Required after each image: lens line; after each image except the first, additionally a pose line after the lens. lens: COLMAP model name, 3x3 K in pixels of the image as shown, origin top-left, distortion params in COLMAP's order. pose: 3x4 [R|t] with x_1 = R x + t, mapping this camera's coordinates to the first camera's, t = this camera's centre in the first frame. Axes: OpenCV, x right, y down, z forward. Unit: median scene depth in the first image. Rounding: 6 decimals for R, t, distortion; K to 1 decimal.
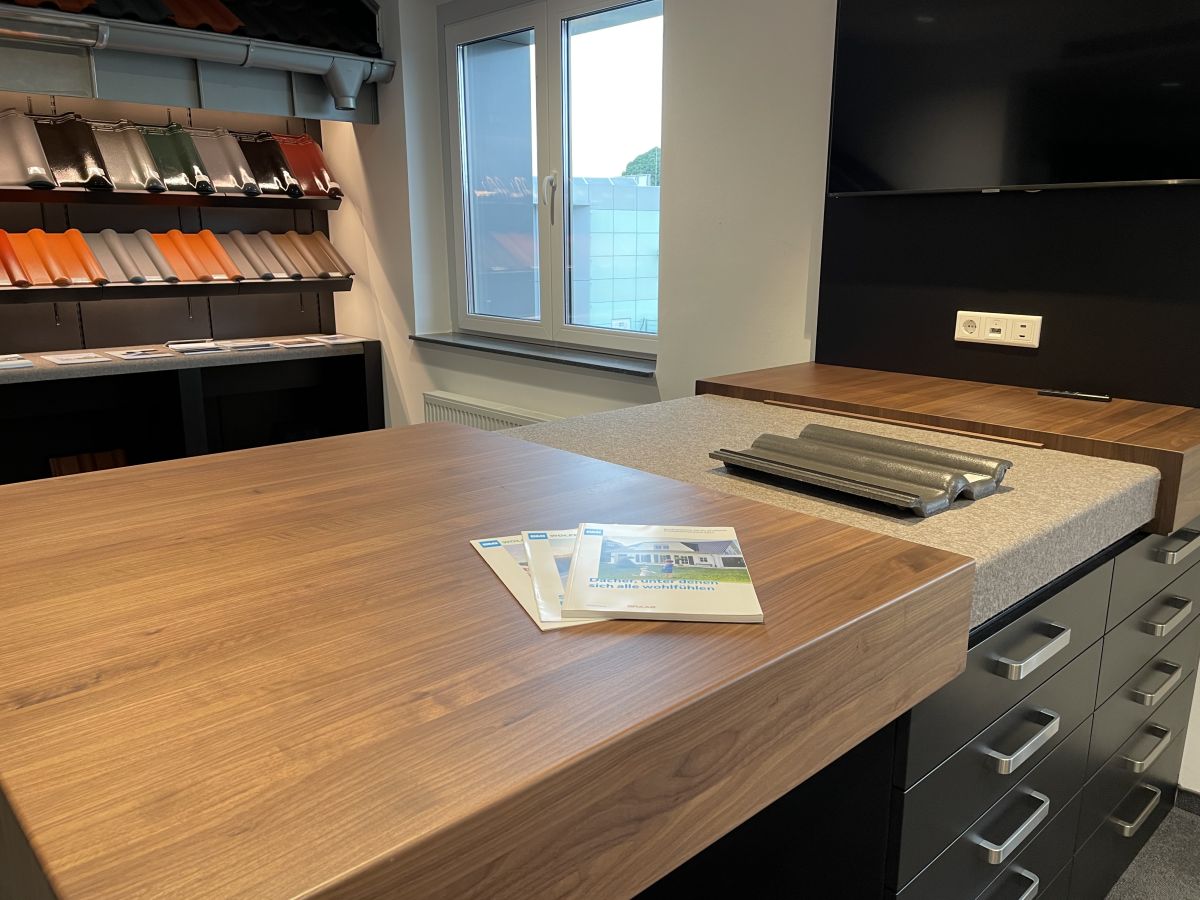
lens RADIAL K [[904.9, 0, 622.1], [0, 904.9, 449.0], [0, 0, 1]] dist [0.064289, -0.068327]
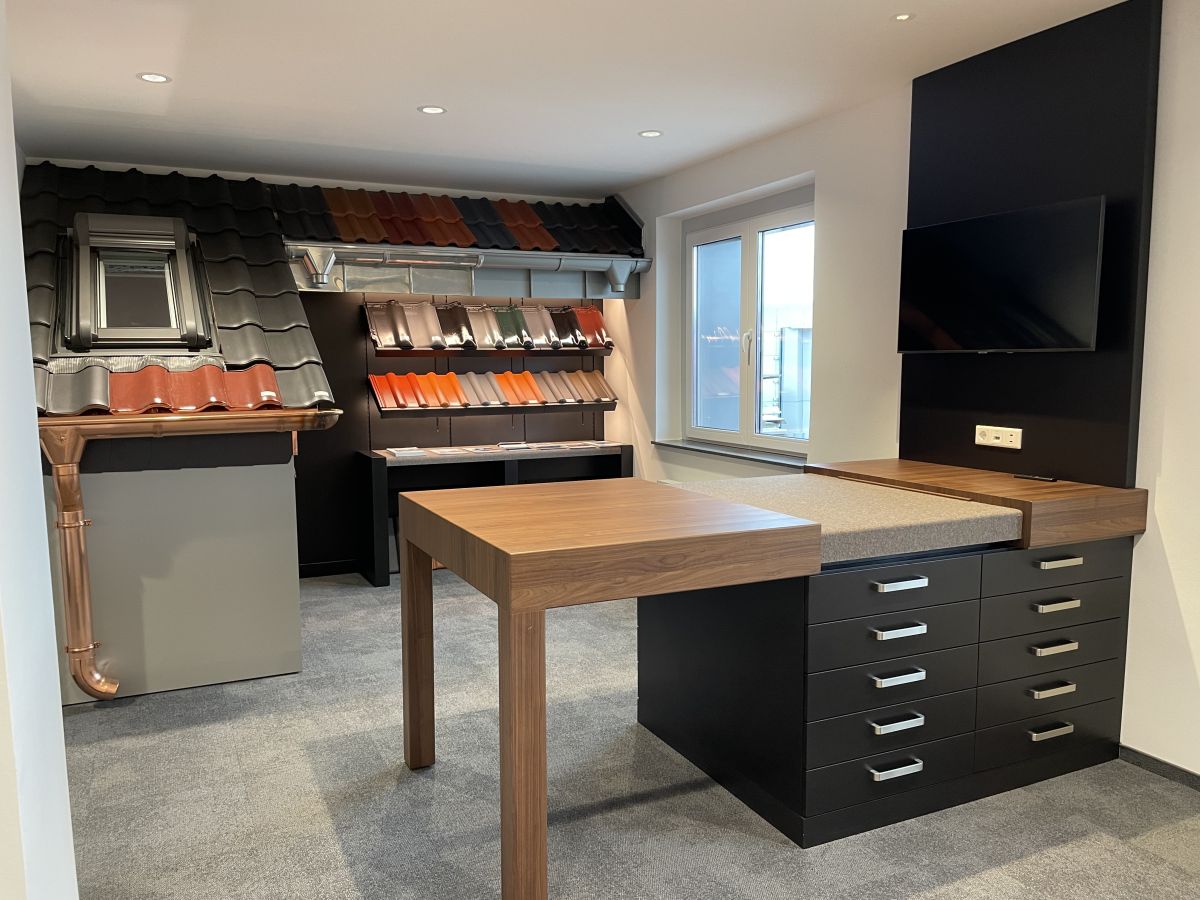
lens RADIAL K [[904.9, 0, 622.1], [0, 904.9, 449.0], [0, 0, 1]] dist [0.064289, -0.068327]
pose [[0.957021, 0.017469, -0.289492, 0.139893], [-0.054701, 0.991141, -0.121023, 0.064691], [0.284813, 0.131657, 0.949499, -0.379058]]
